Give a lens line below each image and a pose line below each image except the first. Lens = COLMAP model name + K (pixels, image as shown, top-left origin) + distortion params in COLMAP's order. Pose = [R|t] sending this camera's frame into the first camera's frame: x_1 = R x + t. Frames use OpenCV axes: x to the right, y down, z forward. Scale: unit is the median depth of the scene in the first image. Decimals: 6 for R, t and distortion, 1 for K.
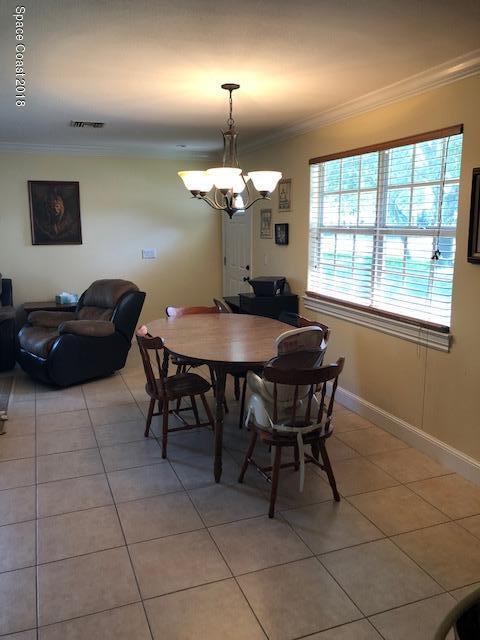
lens RADIAL K [[526.2, 0, 240.6], [0, 526.2, 319.1], [0, 0, 1]] dist [0.038174, -0.027436]
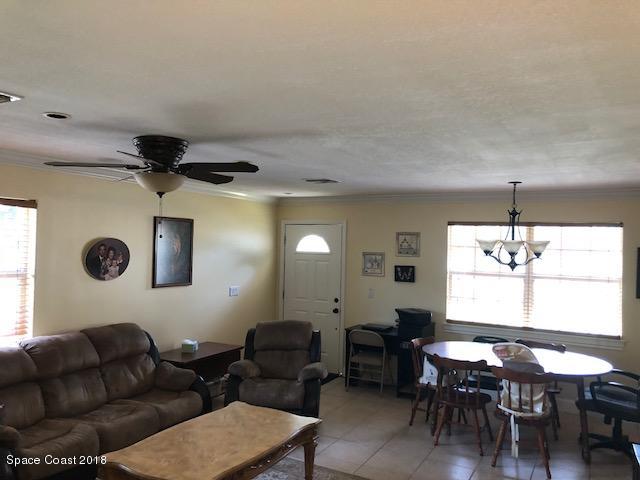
lens RADIAL K [[526.2, 0, 319.8], [0, 526.2, 239.5], [0, 0, 1]] dist [0.038174, -0.027436]
pose [[0.761797, 0.024129, 0.647367, -0.951103], [0.089088, 0.985909, -0.141583, -0.089911], [-0.641661, 0.165531, 0.748913, 0.196532]]
